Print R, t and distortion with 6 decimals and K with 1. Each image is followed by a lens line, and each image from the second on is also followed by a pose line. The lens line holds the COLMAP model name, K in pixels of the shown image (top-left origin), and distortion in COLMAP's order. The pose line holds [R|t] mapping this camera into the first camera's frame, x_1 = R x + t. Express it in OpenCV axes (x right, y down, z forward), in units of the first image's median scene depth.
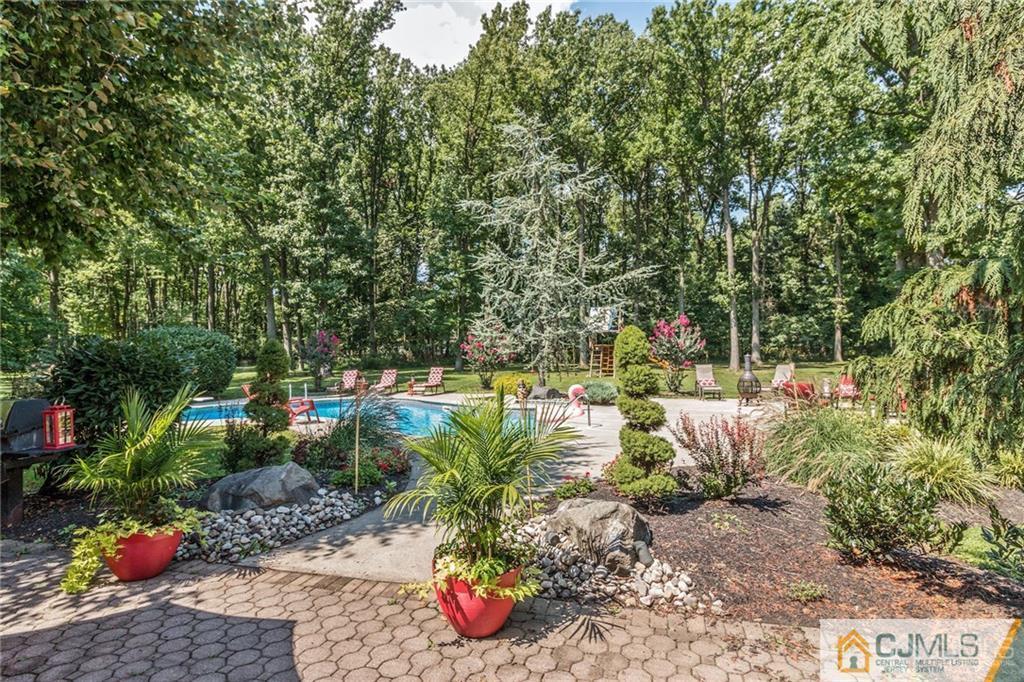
lens RADIAL K [[532.4, 0, 518.6], [0, 532.4, 336.7], [0, 0, 1]] dist [0.002694, -0.002905]
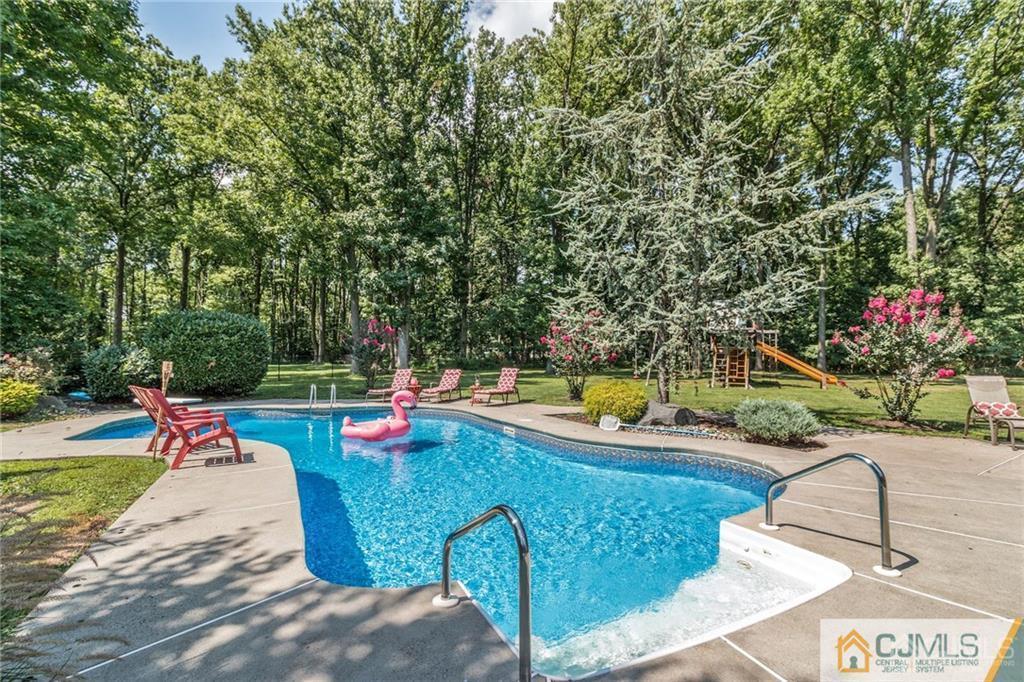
lens RADIAL K [[445.0, 0, 500.9], [0, 445.0, 348.4], [0, 0, 1]] dist [0.001771, 0.000690]
pose [[0.968534, 0.016389, -0.248342, -0.009875], [-0.014960, 0.999859, 0.007641, 0.025886], [0.248432, -0.003685, 0.968642, 0.396231]]
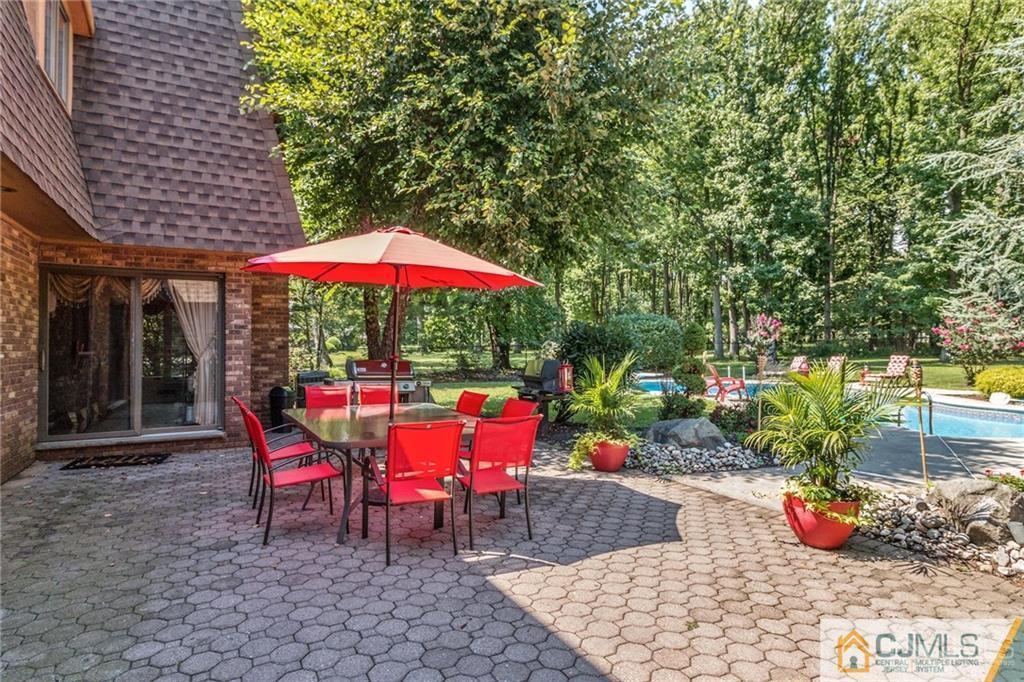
lens RADIAL K [[570.3, 0, 517.6], [0, 570.3, 332.3], [0, 0, 1]] dist [0.005177, 0.000797]
pose [[0.707455, 0.005652, -0.706736, 0.062332], [0.007734, 0.999846, 0.015738, 0.001296], [0.706716, -0.016600, 0.707302, -0.078883]]
